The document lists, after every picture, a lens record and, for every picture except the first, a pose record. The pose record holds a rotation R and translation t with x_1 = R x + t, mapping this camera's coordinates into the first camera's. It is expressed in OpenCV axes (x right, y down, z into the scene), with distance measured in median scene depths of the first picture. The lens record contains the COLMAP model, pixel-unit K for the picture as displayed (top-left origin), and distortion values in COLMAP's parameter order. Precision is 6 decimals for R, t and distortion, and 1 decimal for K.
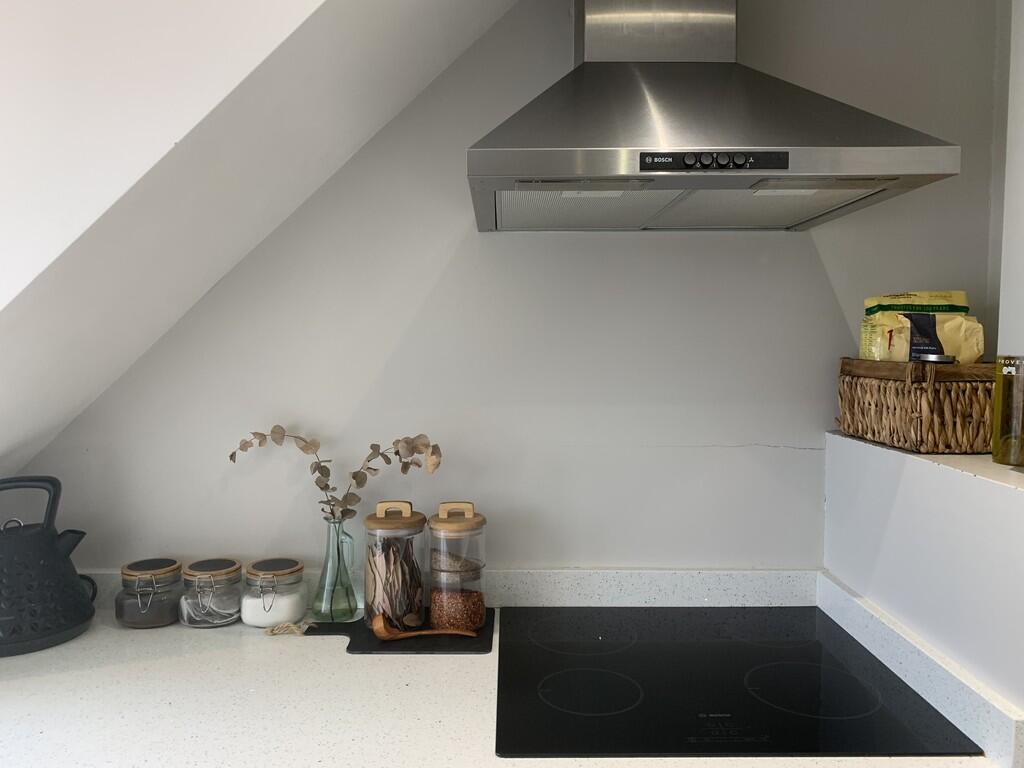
lens RADIAL K [[781.3, 0, 505.9], [0, 781.3, 385.1], [0, 0, 1]] dist [0.013395, 0.002192]
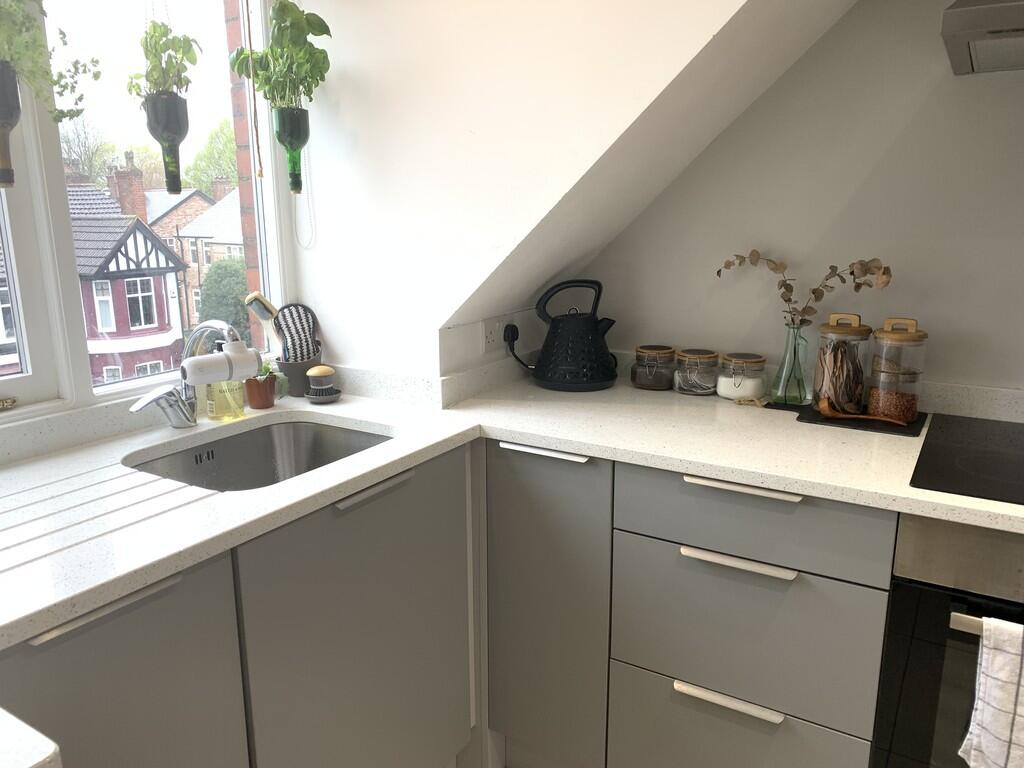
lens RADIAL K [[781.3, 0, 509.1], [0, 781.3, 373.5], [0, 0, 1]] dist [0.013395, 0.002192]
pose [[0.852717, 0.108763, -0.510925, 0.047316], [-0.033085, 0.987365, 0.154967, 0.067092], [0.521324, -0.115239, 0.845542, -0.339873]]
